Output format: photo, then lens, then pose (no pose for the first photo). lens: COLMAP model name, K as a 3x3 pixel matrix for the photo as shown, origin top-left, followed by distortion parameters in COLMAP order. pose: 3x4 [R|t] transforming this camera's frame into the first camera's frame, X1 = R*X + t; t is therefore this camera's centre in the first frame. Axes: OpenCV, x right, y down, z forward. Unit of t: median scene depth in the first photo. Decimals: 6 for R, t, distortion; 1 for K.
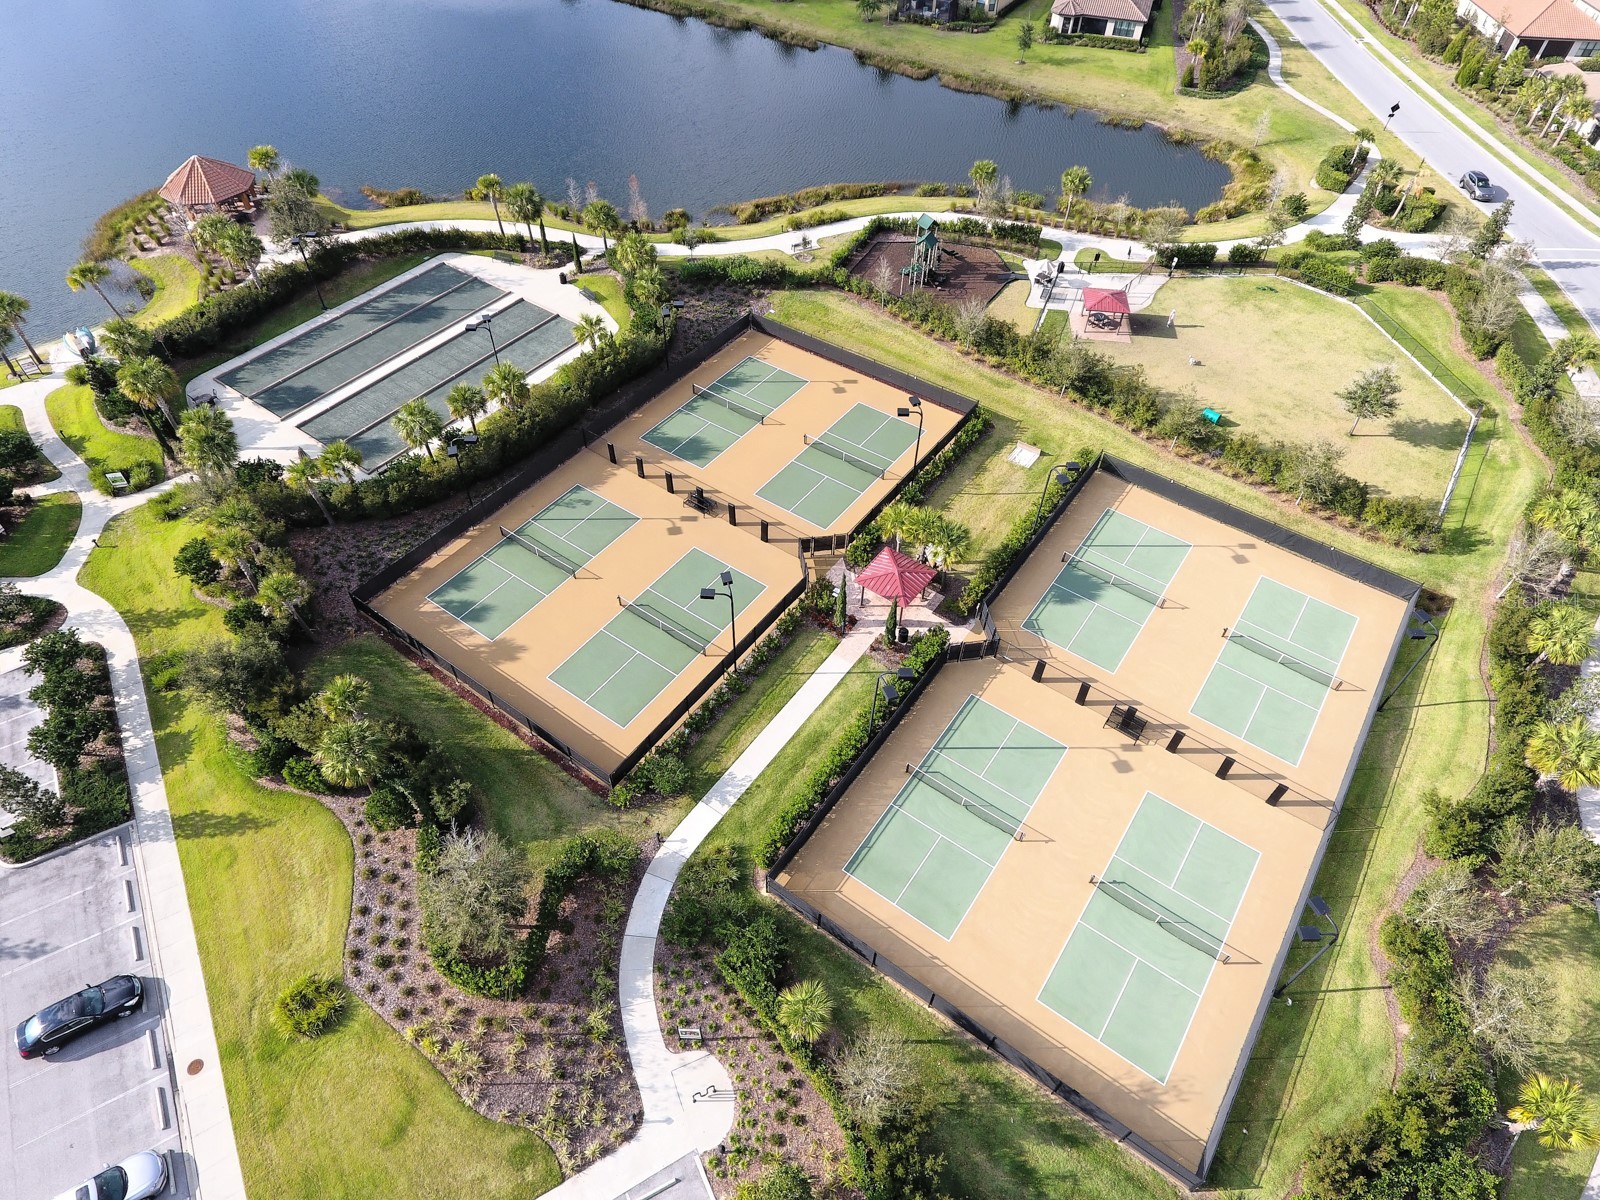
lens RADIAL K [[933.4, 0, 800.0], [0, 933.4, 600.0], [0, 0, 1]] dist [-0.000373, 0.001303]
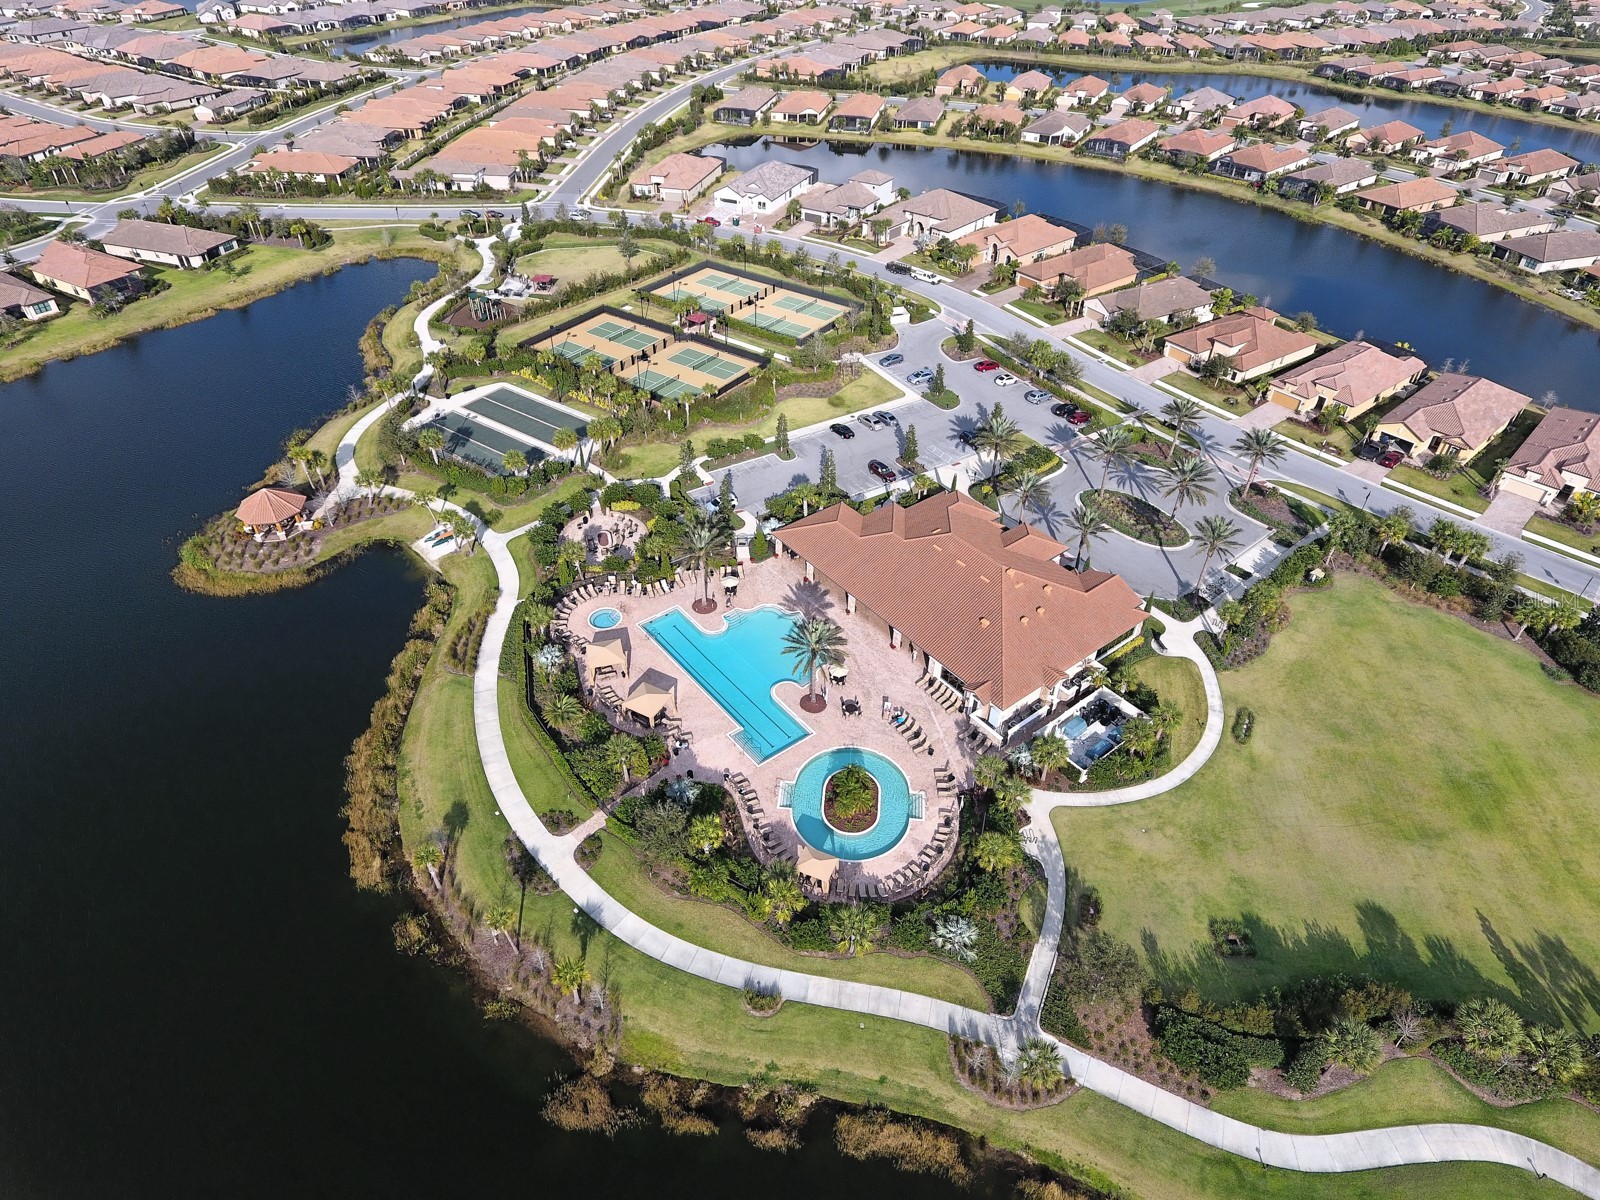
lens RADIAL K [[955.3, 0, 800.0], [0, 955.3, 600.0], [0, 0, 1]] dist [-0.004781, 0.003128]
pose [[-0.016429, -0.635011, 0.772328, -2.574670], [0.733832, 0.516997, 0.440687, -0.601441], [-0.679133, 0.573999, 0.457498, -0.106245]]
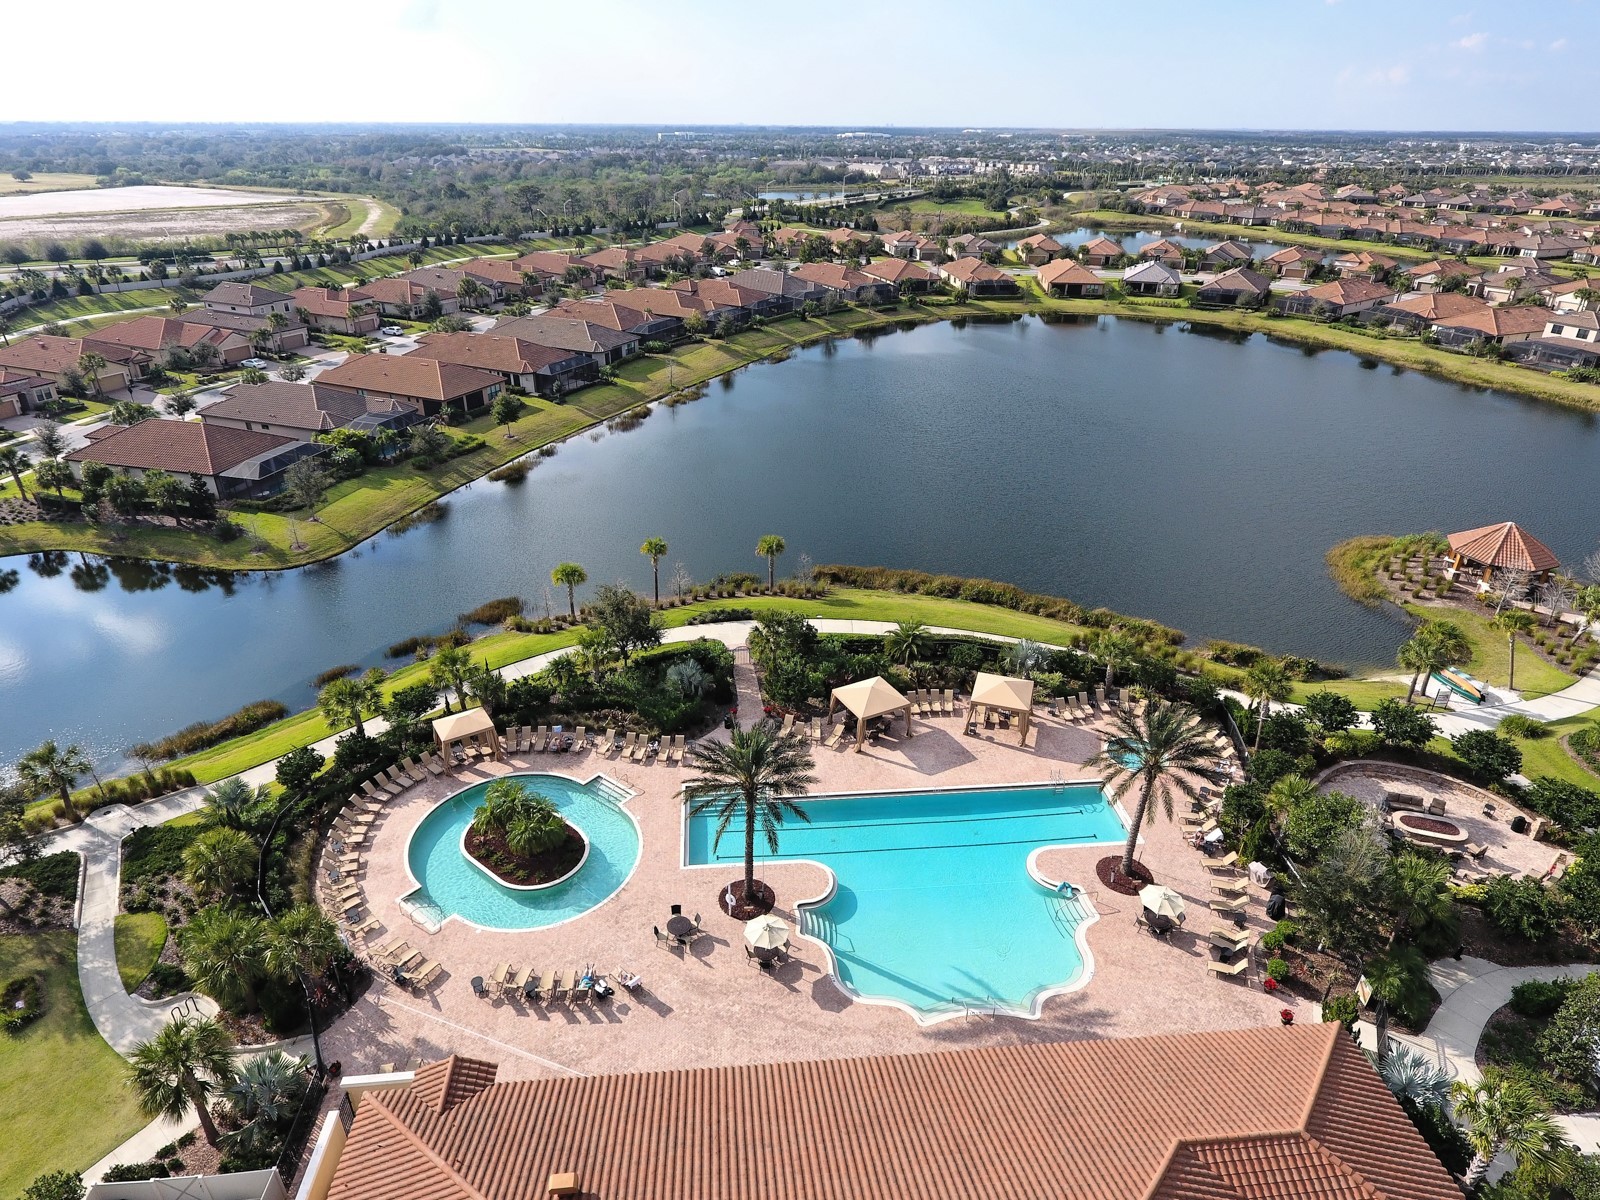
lens RADIAL K [[933.4, 0, 800.0], [0, 933.4, 600.0], [0, 0, 1]] dist [-0.000373, 0.001303]
pose [[0.845546, 0.235820, -0.478999, -1.106382], [-0.393433, 0.881697, -0.260426, 0.170749], [0.360918, 0.408656, 0.838295, -0.028425]]
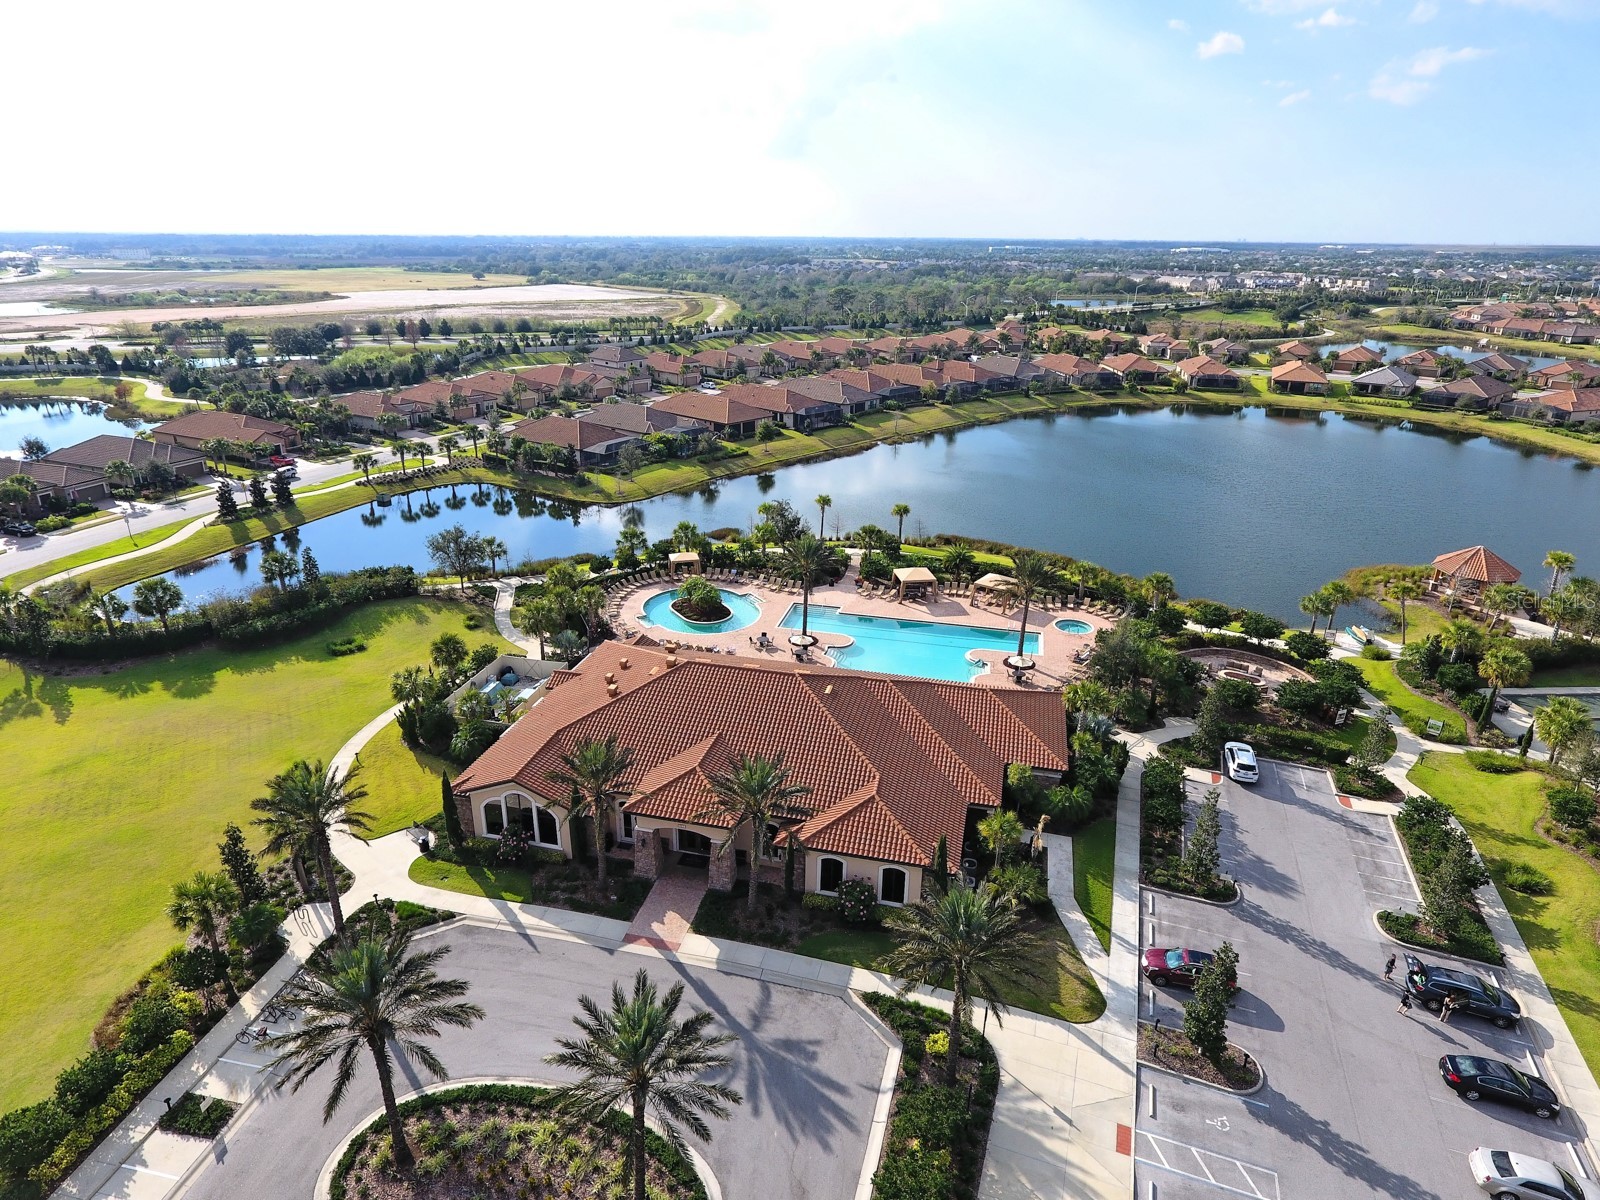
lens RADIAL K [[938.7, 0, 800.0], [0, 938.7, 600.0], [0, 0, 1]] dist [-0.001531, -0.000893]
pose [[0.627843, 0.274800, -0.728216, -0.425824], [-0.578403, 0.790786, -0.200267, 0.447289], [0.520829, 0.546939, 0.655435, -0.276312]]
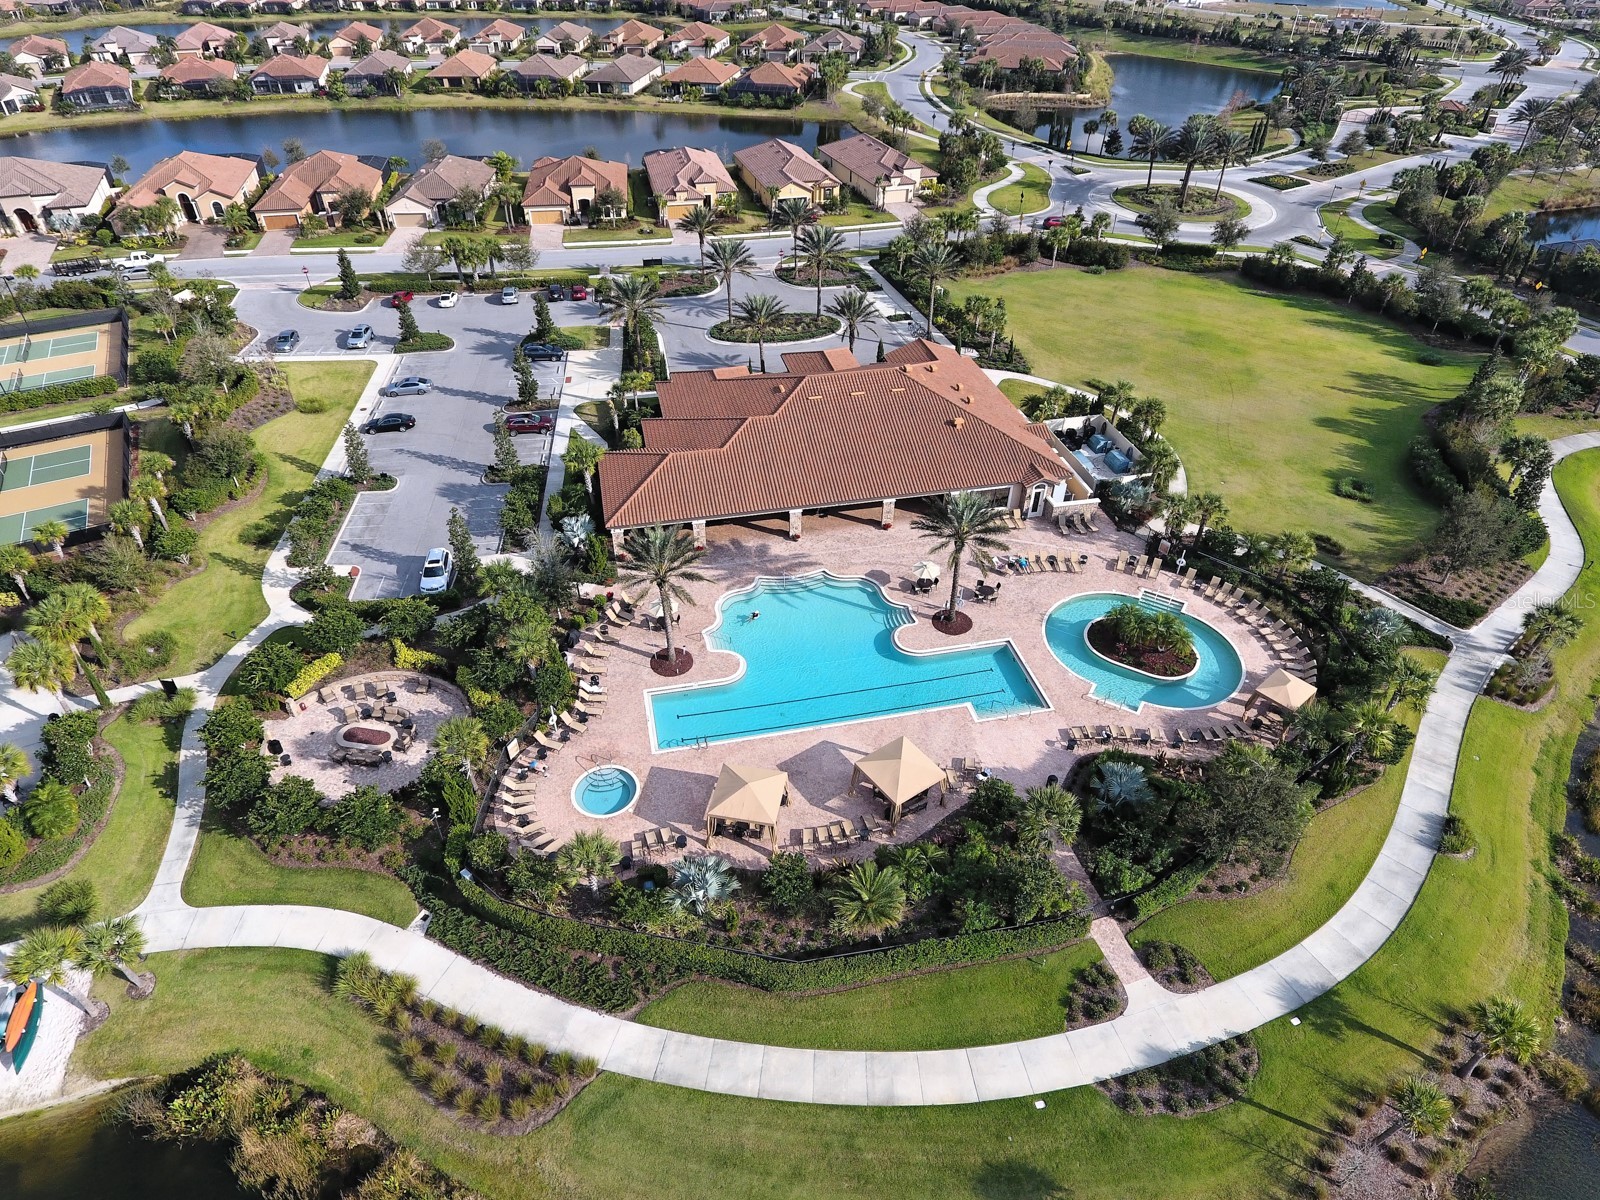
lens RADIAL K [[916.2, 0, 800.0], [0, 916.2, 600.0], [0, 0, 1]] dist [-0.003315, 0.001502]
pose [[-0.908567, -0.277176, 0.312537, -1.618317], [0.295834, 0.101305, 0.949852, -0.856518], [-0.294938, 0.955464, -0.010045, 0.743706]]
